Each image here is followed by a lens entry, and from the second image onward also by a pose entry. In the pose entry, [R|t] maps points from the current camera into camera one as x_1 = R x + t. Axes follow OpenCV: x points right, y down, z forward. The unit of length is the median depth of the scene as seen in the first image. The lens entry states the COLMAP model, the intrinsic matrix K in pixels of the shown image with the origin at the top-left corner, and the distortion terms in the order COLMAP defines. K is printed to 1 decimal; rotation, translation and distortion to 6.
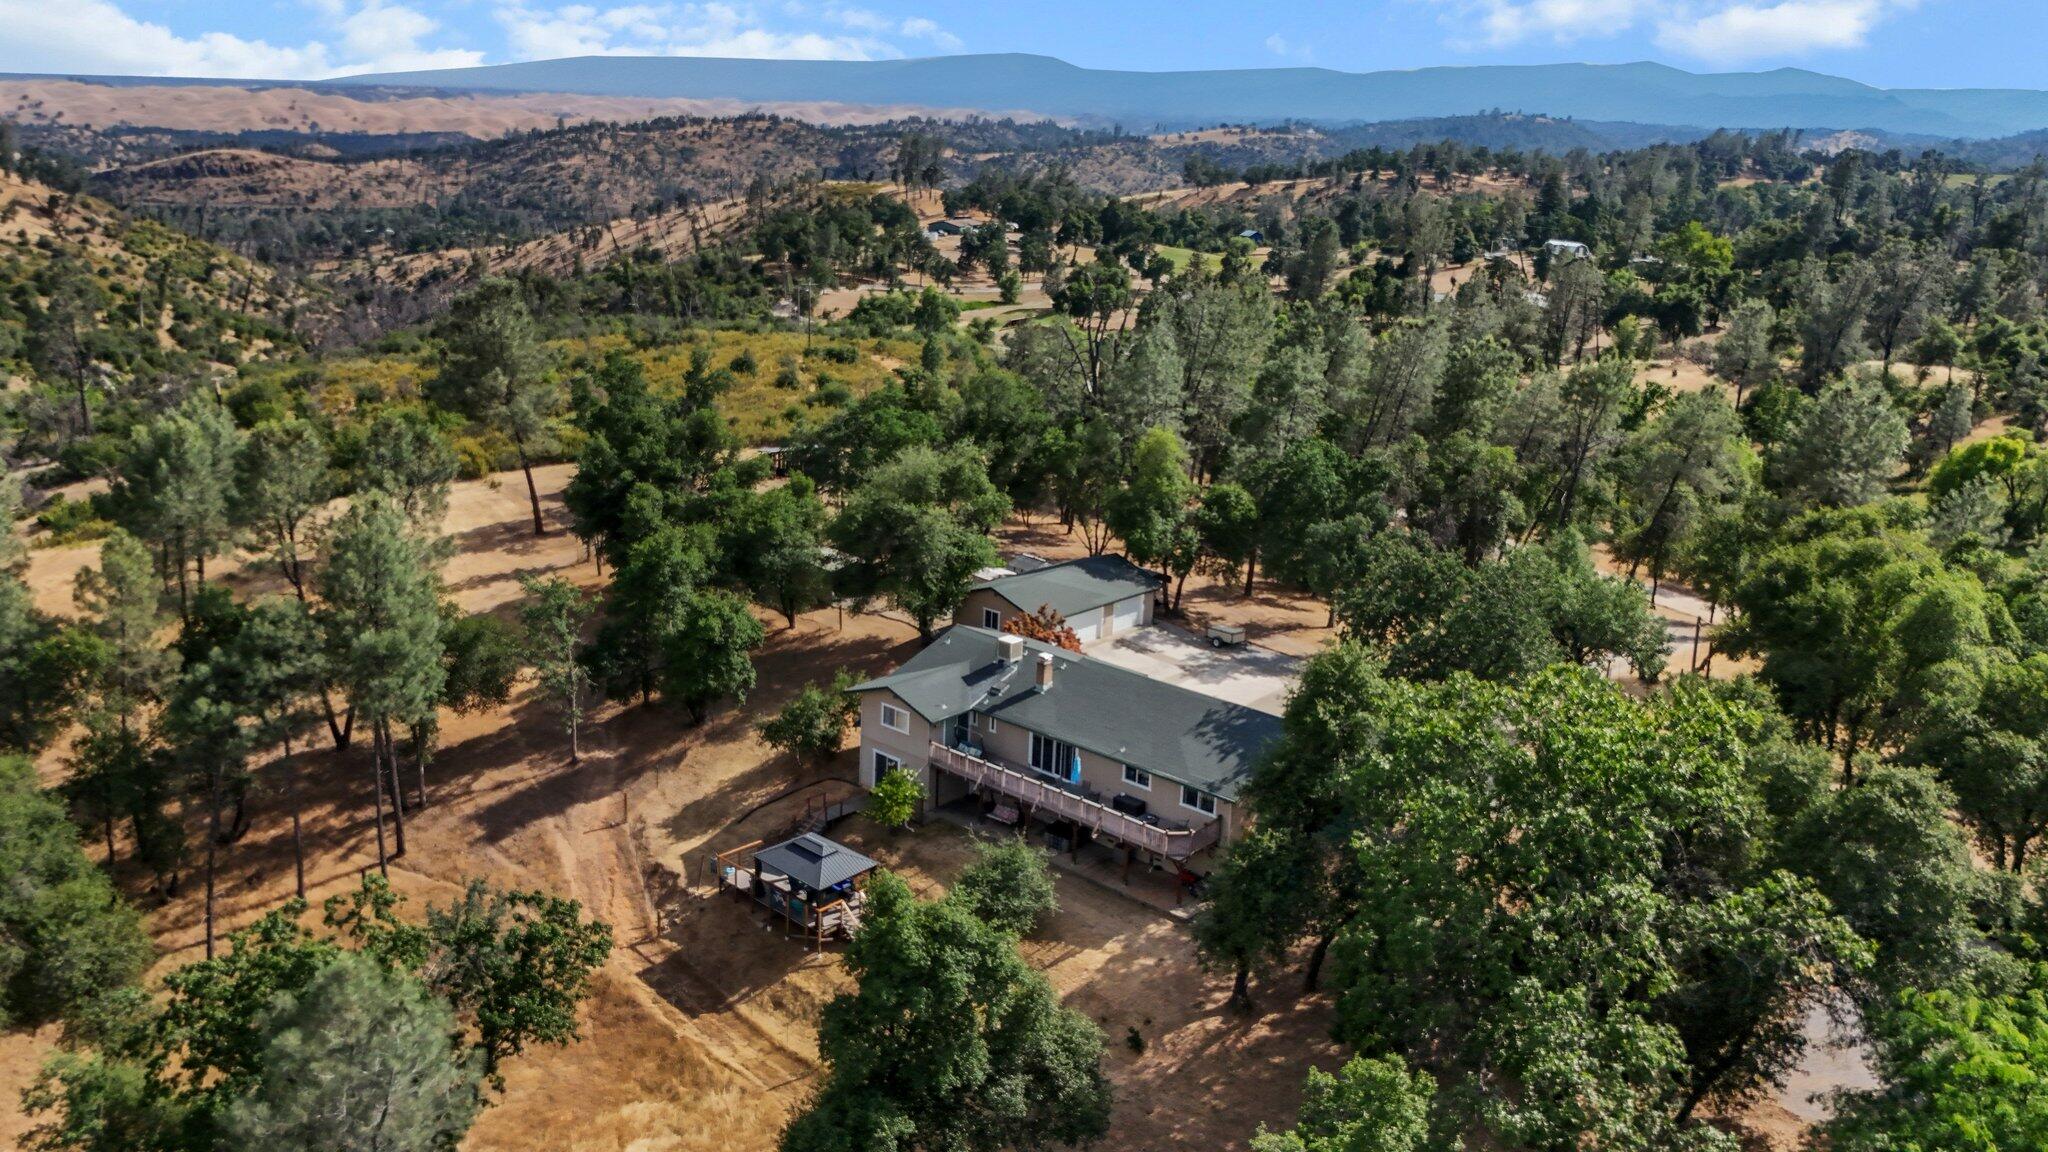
lens RADIAL K [[1606.6, 0, 1024.0], [0, 1606.6, 576.0], [0, 0, 1]] dist [0.031450, -0.005458]
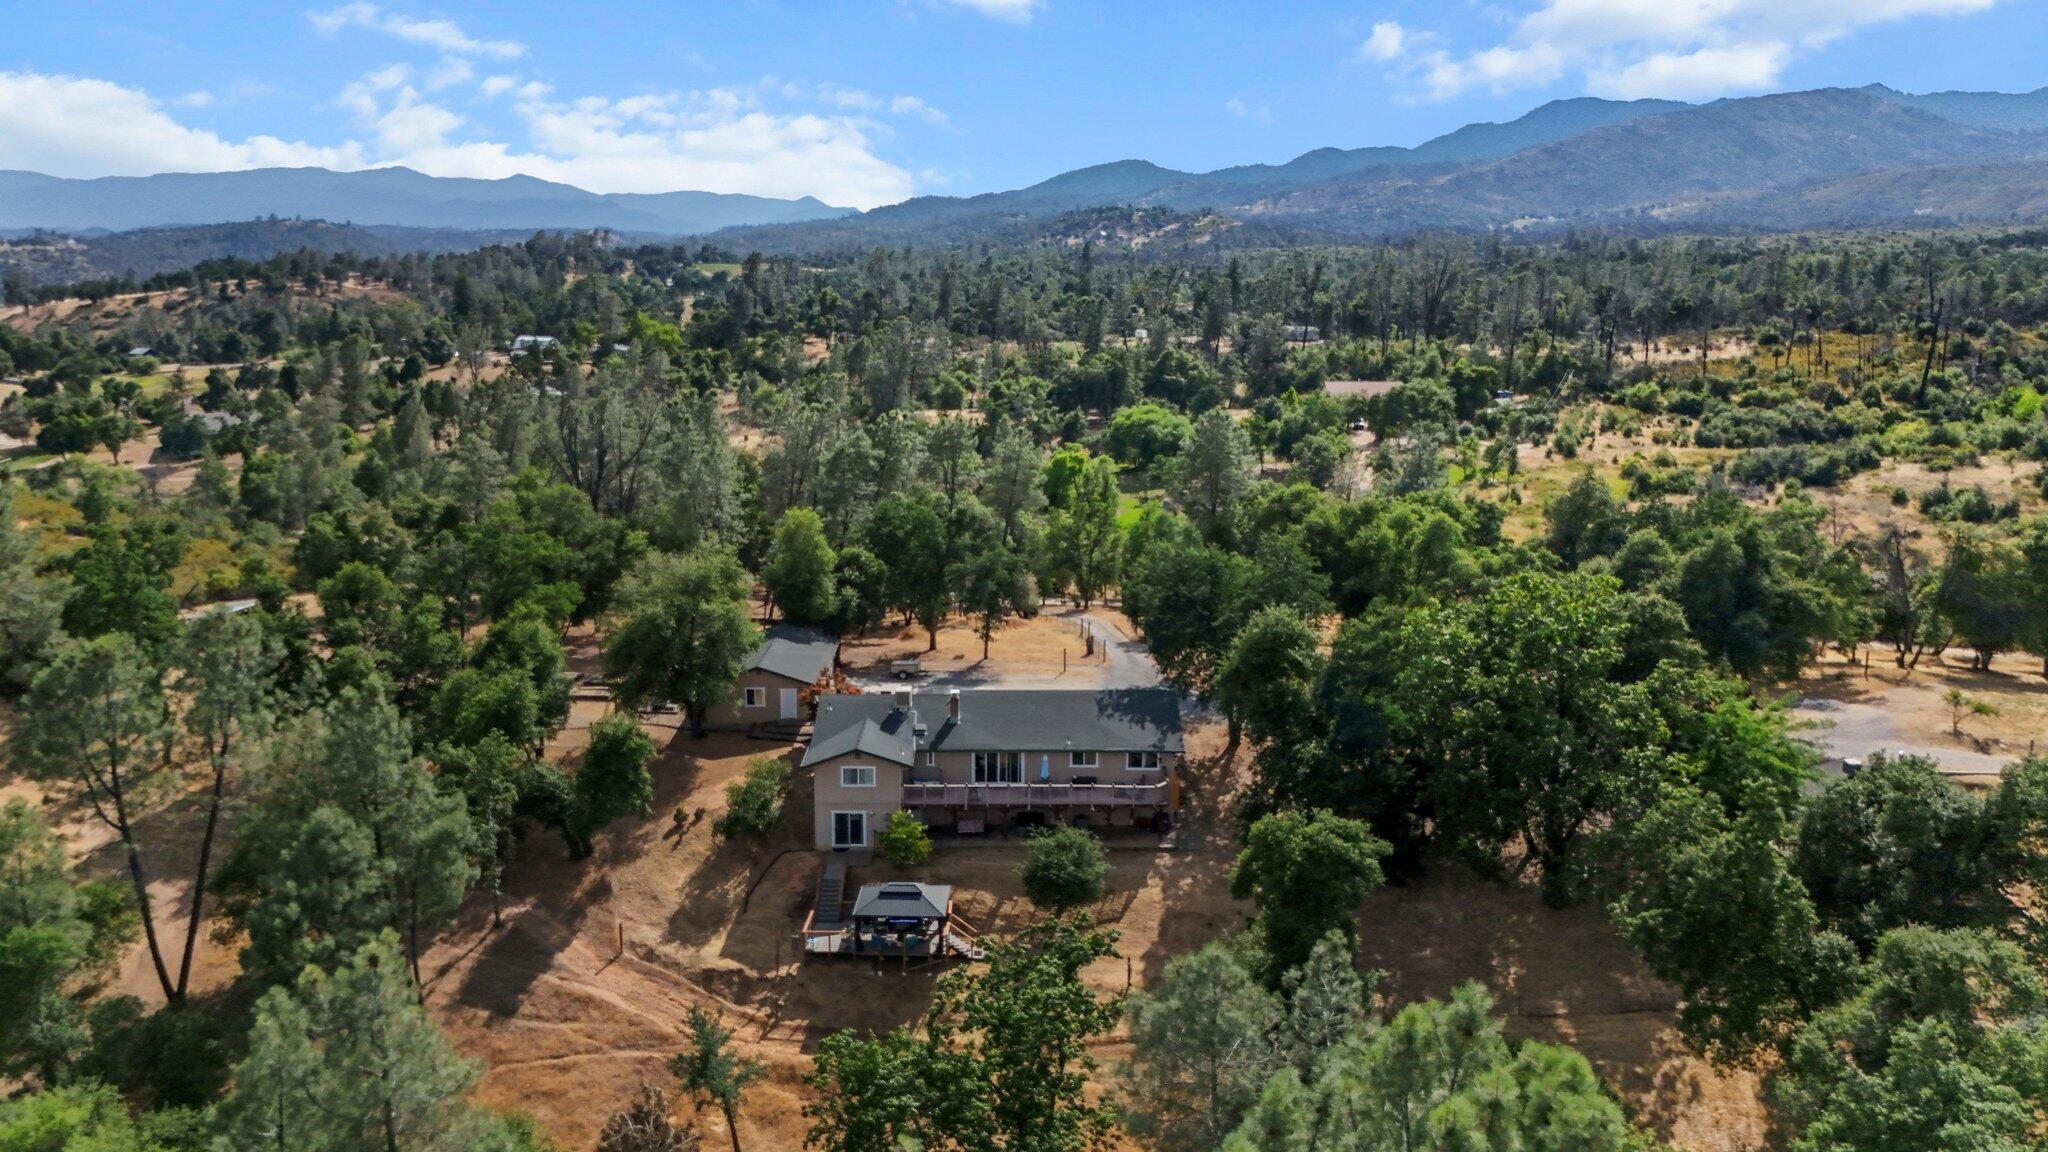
lens RADIAL K [[1505.1, 0, 1024.0], [0, 1505.1, 576.0], [0, 0, 1]] dist [0.010026, 0.003206]
pose [[0.746384, -0.173356, 0.642541, -0.623029], [0.202142, 0.978918, 0.029299, -0.054740], [-0.634074, 0.108017, 0.765691, 0.091686]]
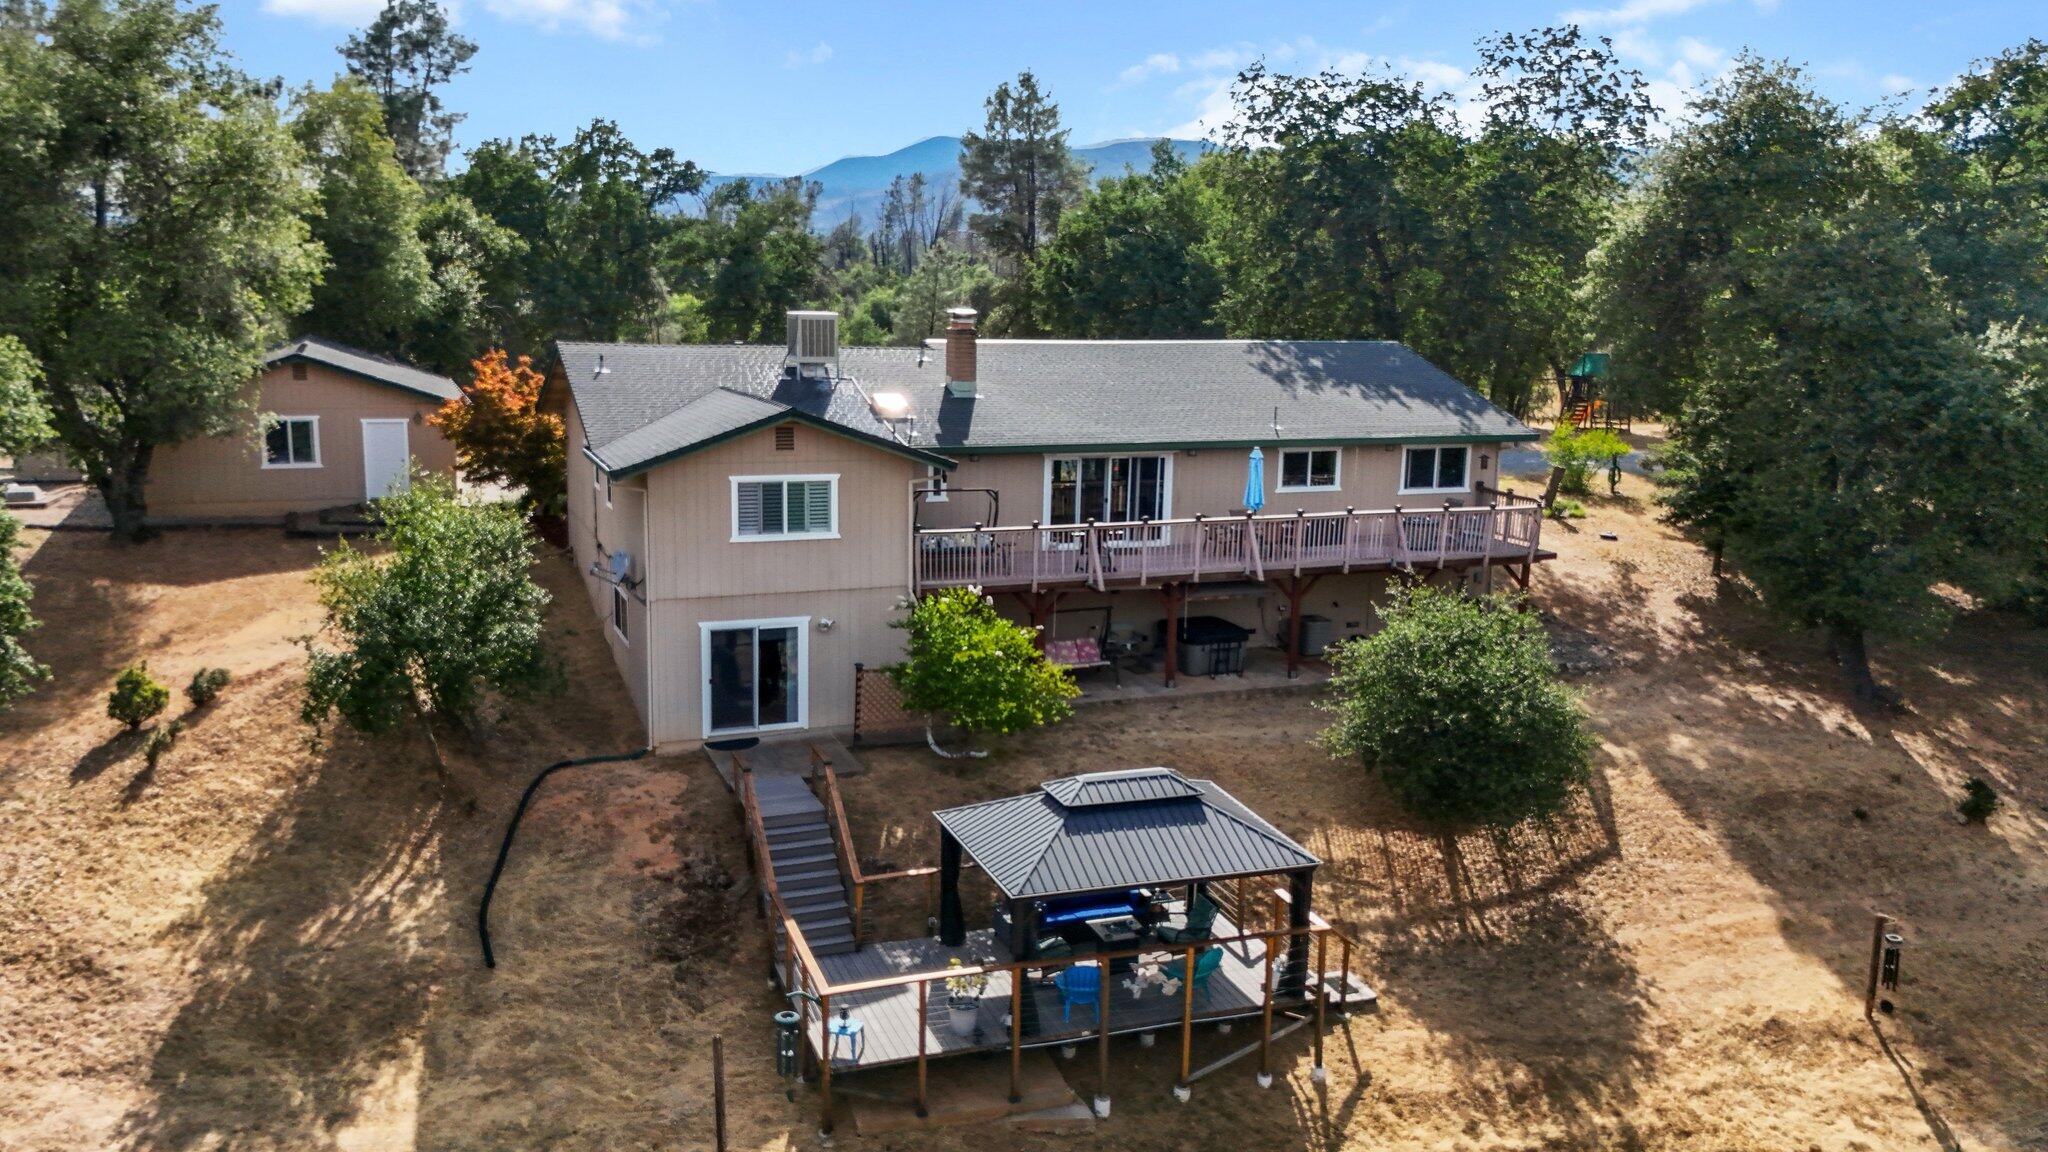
lens RADIAL K [[1606.6, 0, 1024.0], [0, 1606.6, 576.0], [0, 0, 1]] dist [0.031450, -0.005458]
pose [[0.445659, -0.187268, 0.875396, -0.359783], [0.237364, 0.967593, 0.086150, 0.081907], [-0.863160, 0.169395, 0.475667, 0.748689]]
